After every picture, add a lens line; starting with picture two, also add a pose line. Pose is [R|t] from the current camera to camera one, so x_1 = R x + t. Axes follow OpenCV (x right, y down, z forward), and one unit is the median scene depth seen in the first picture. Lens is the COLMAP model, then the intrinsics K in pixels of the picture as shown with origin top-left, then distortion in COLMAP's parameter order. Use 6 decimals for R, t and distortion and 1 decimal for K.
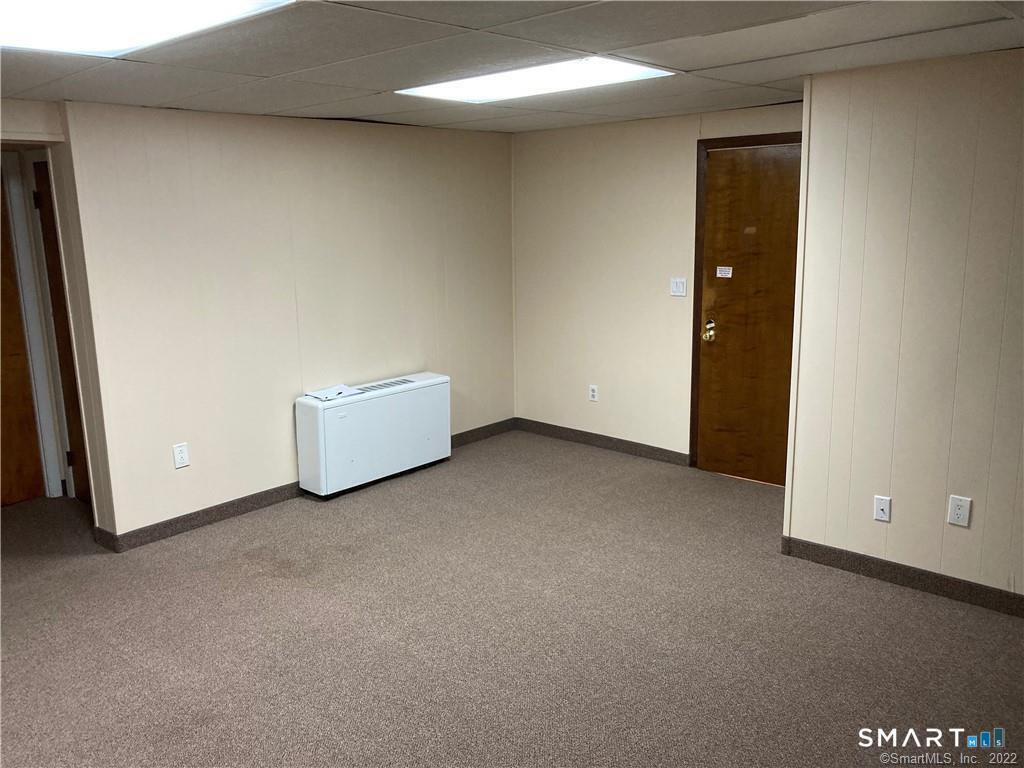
lens RADIAL K [[837.2, 0, 512.0], [0, 837.2, 384.0], [0, 0, 1]] dist [0.005777, 0.001198]
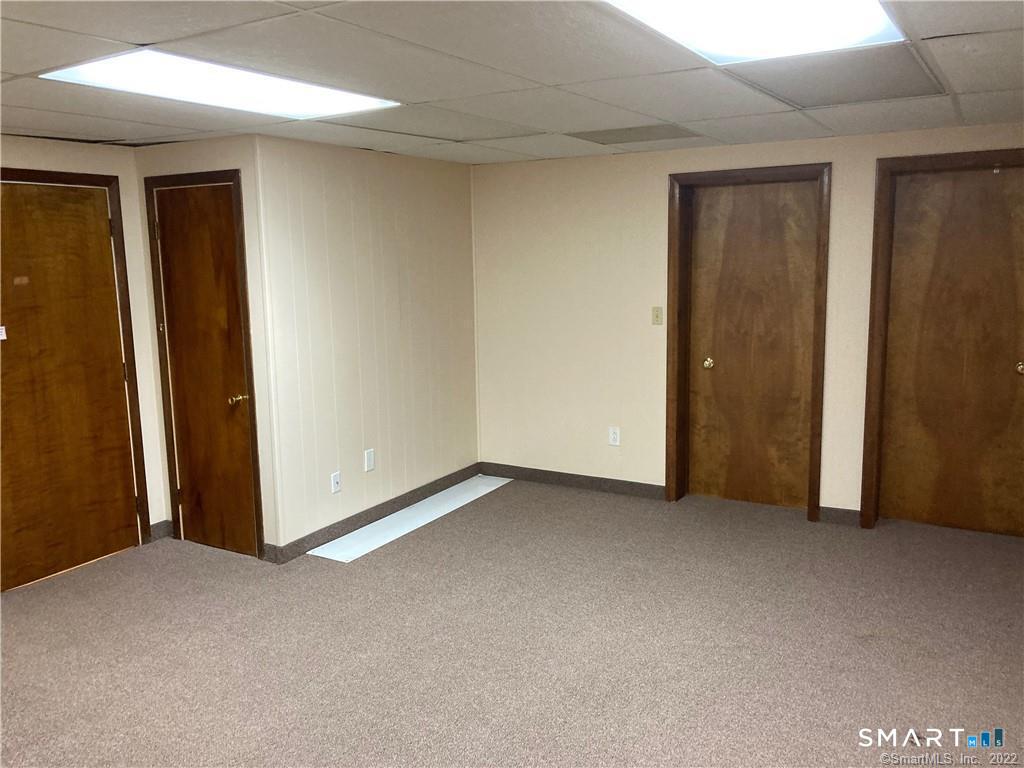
lens RADIAL K [[837.2, 0, 512.0], [0, 837.2, 384.0], [0, 0, 1]] dist [0.005777, 0.001198]
pose [[-0.209376, -0.131727, 0.968922, -0.637391], [0.218851, 0.959435, 0.177730, -0.124572], [-0.953030, 0.249262, -0.172054, 0.697120]]
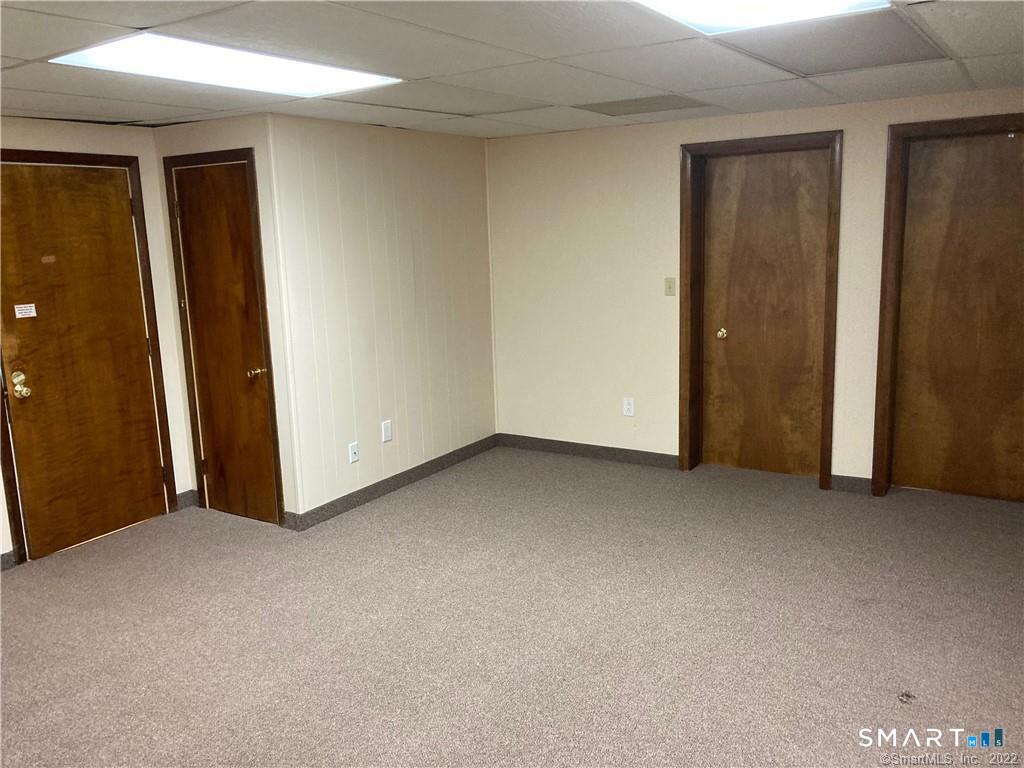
lens RADIAL K [[831.9, 0, 512.0], [0, 831.9, 384.0], [0, 0, 1]] dist [0.005398, -0.000140]
pose [[-0.174046, -0.160510, 0.971568, -0.652197], [0.233551, 0.951748, 0.199074, -0.119104], [-0.956641, 0.261558, -0.128160, 0.679369]]
